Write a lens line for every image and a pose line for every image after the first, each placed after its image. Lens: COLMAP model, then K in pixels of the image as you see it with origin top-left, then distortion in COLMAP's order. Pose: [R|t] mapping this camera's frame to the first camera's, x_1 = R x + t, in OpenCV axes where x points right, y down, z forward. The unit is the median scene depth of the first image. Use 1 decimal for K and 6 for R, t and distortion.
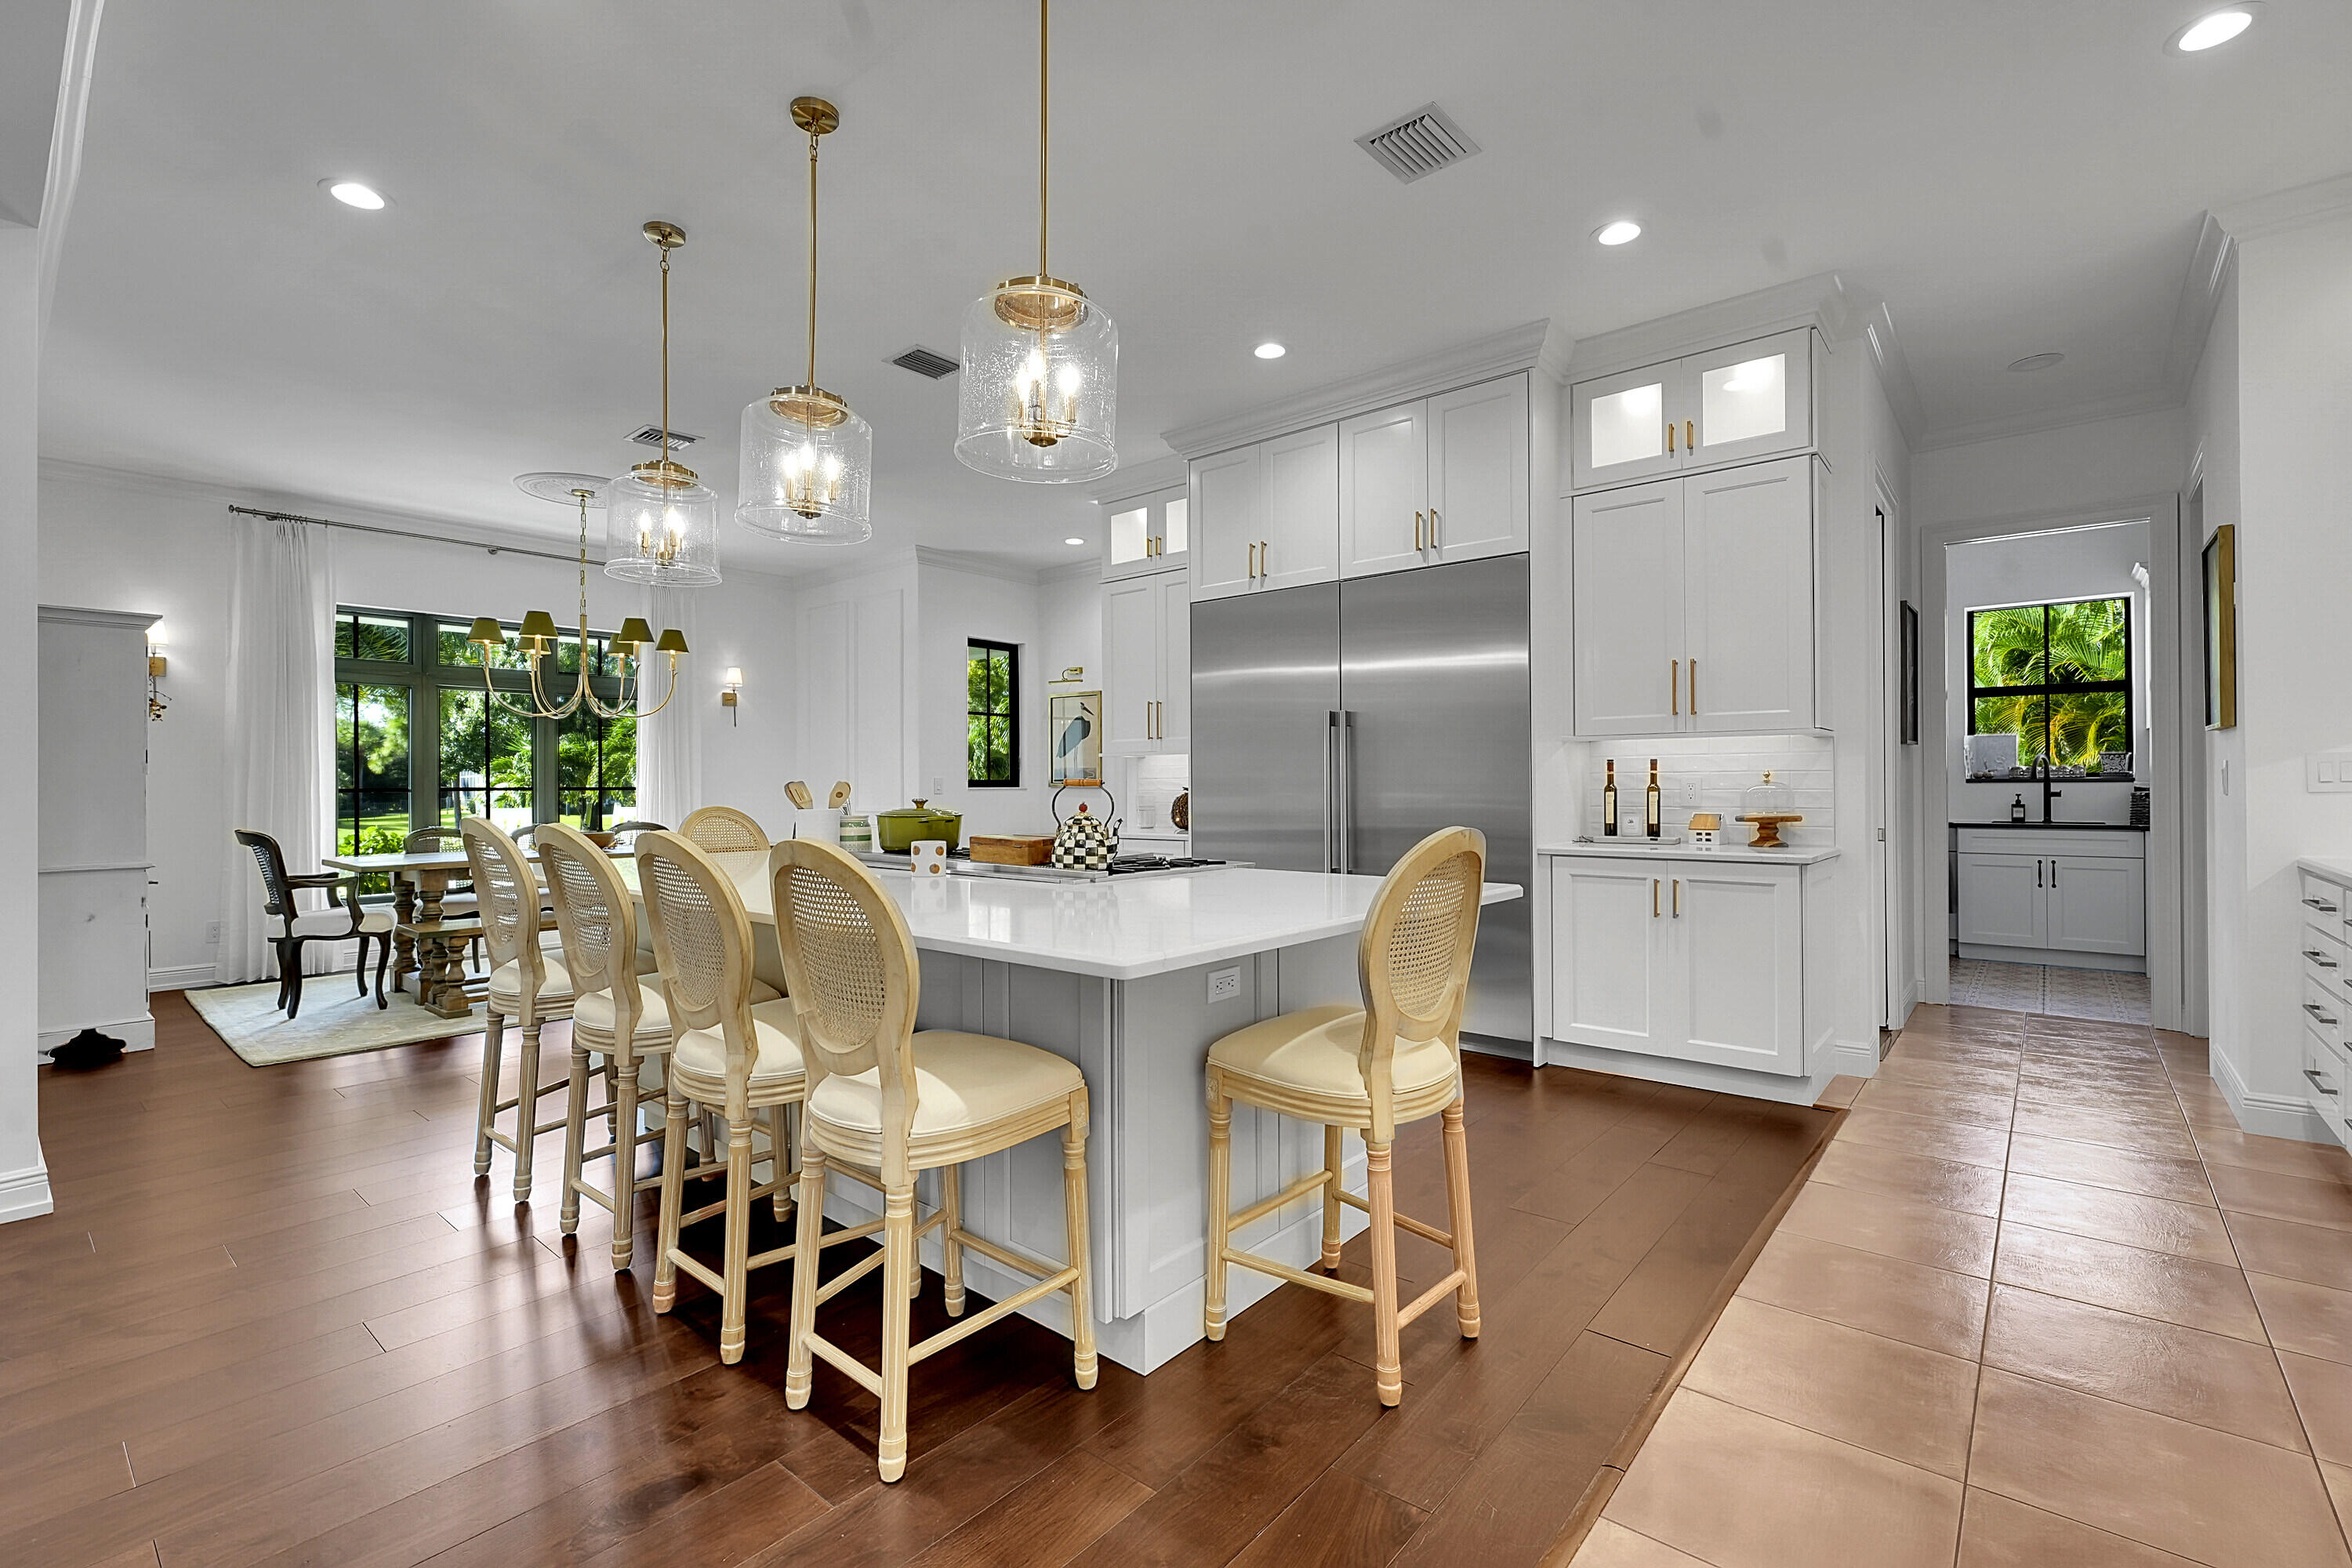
lens RADIAL K [[1029.7, 0, 1176.0], [0, 1029.7, 784.0], [0, 0, 1]] dist [-0.000393, -0.000056]
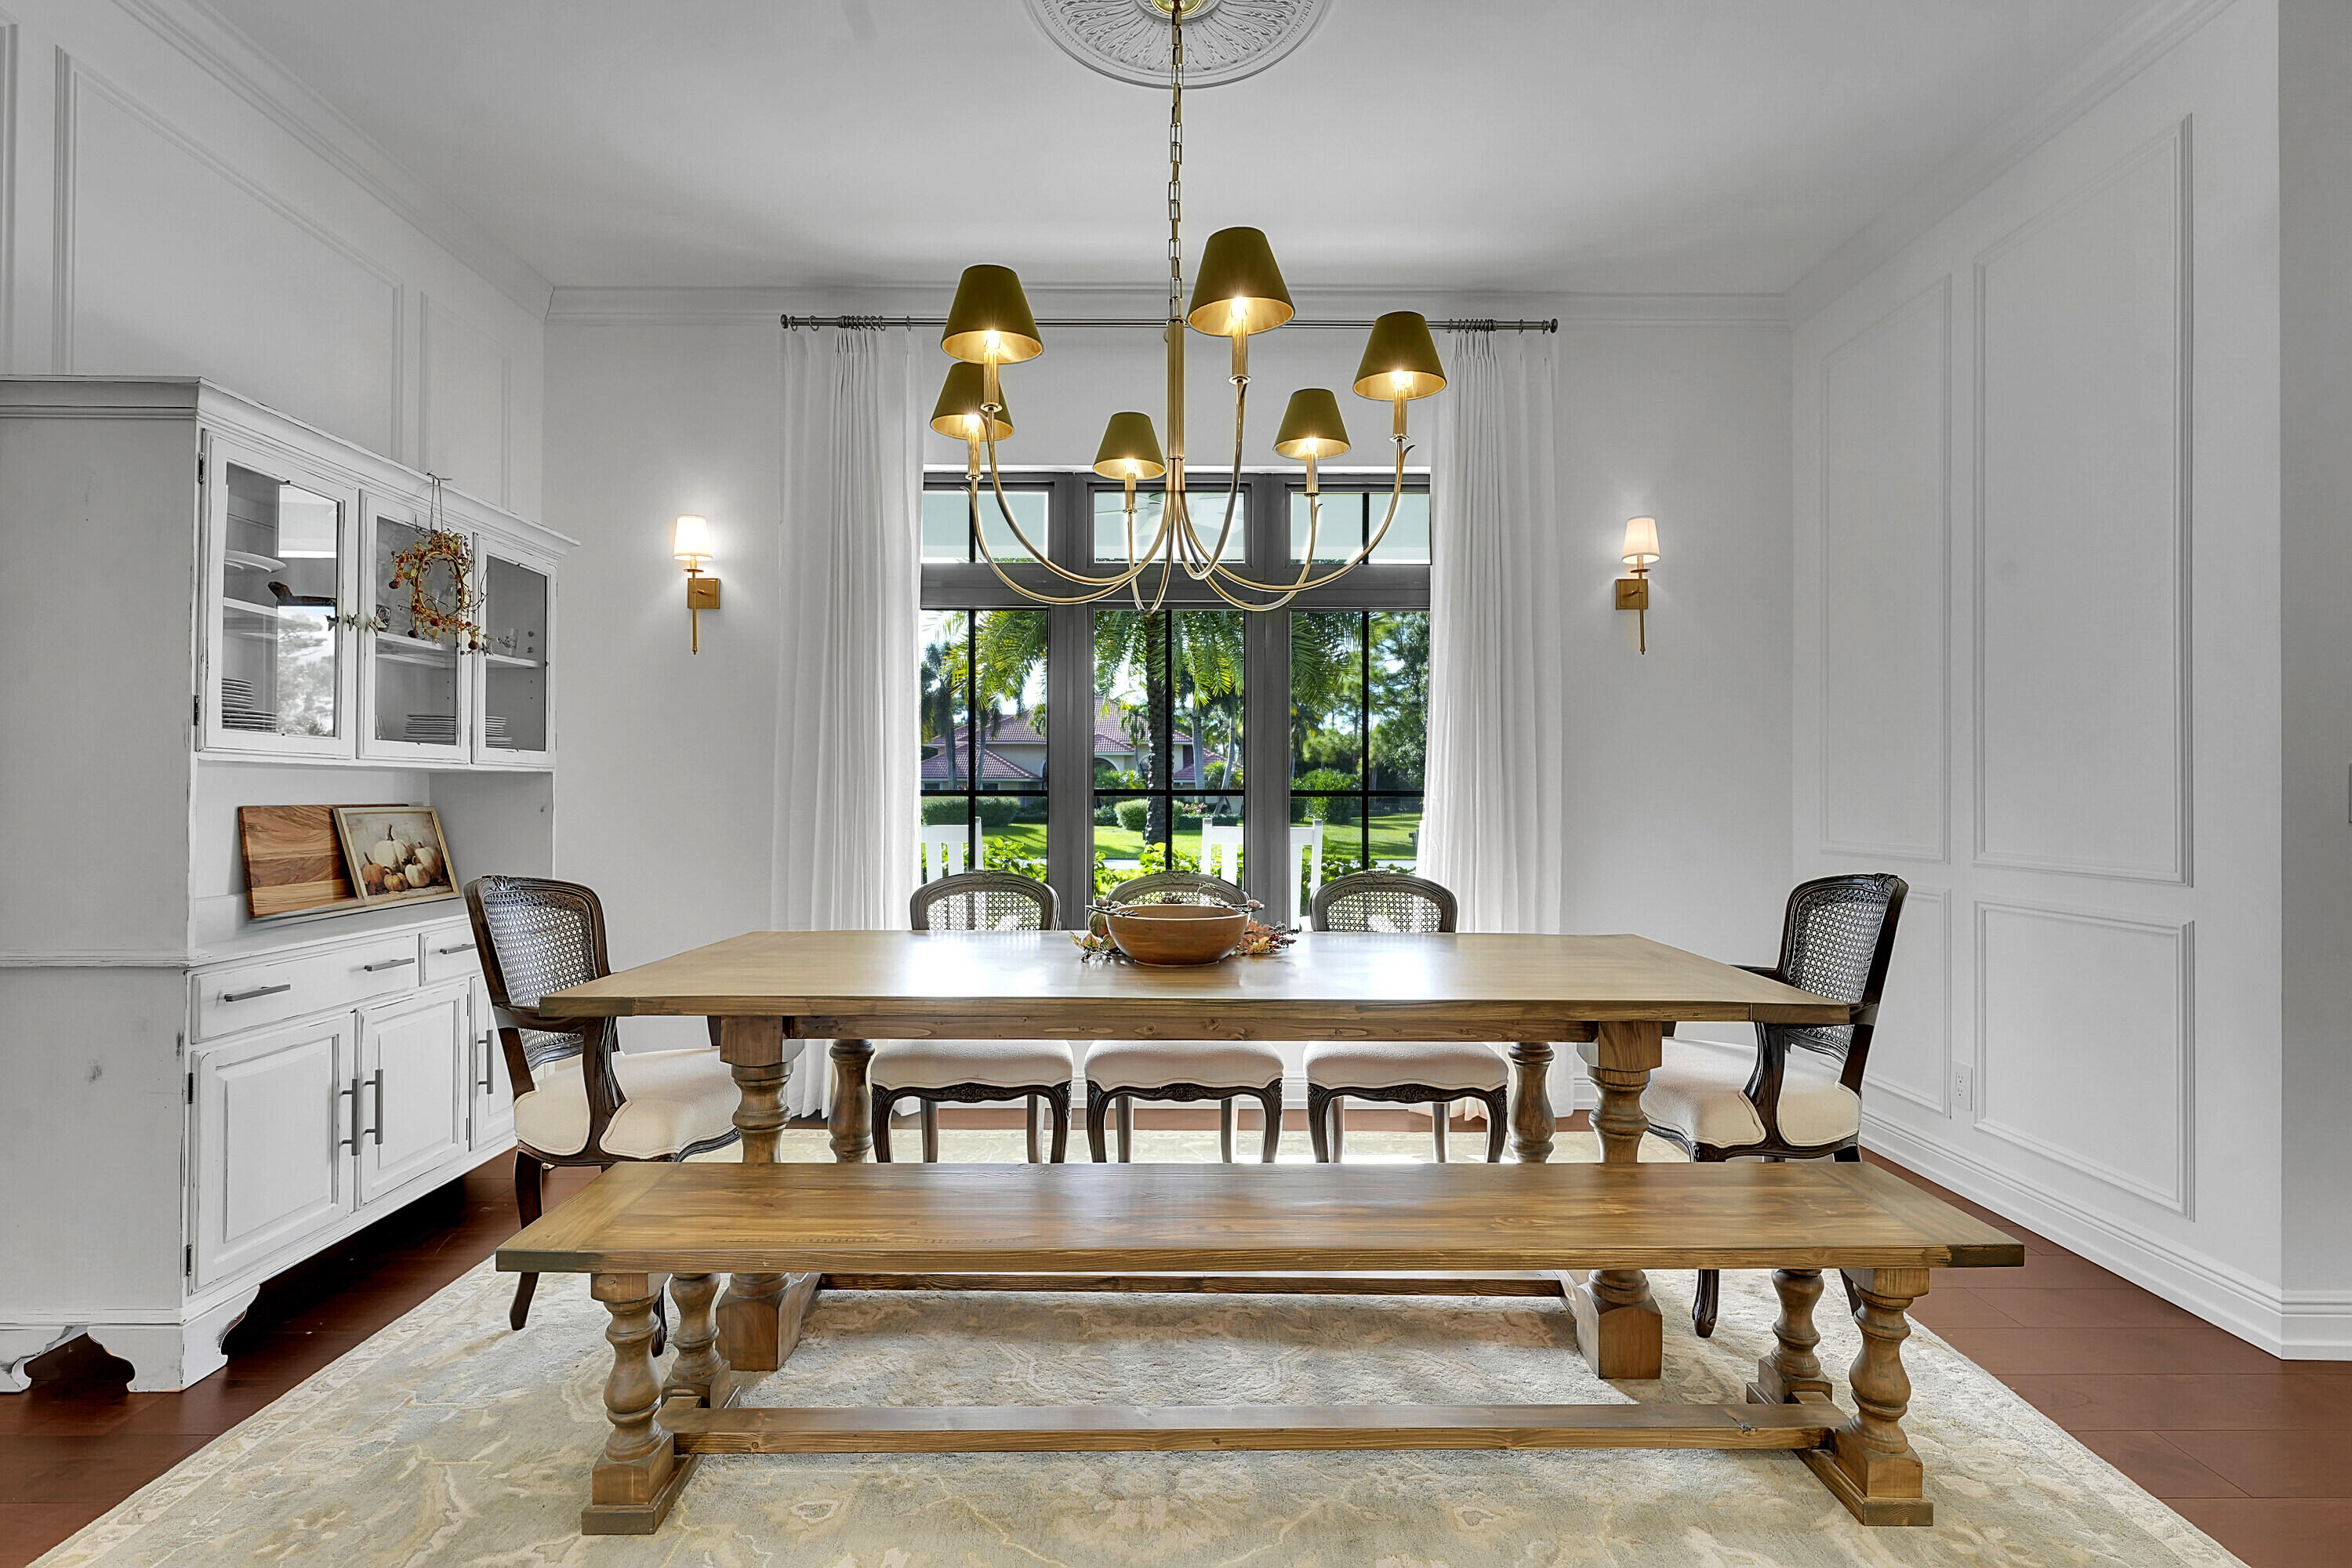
lens RADIAL K [[1094.4, 0, 1176.0], [0, 1094.4, 784.0], [0, 0, 1]] dist [-0.000274, -0.000058]
pose [[0.651469, 0.001487, -0.758674, -0.281960], [-0.005413, 0.999982, -0.002688, 0.002883], [0.758656, 0.005858, 0.651465, 0.753487]]
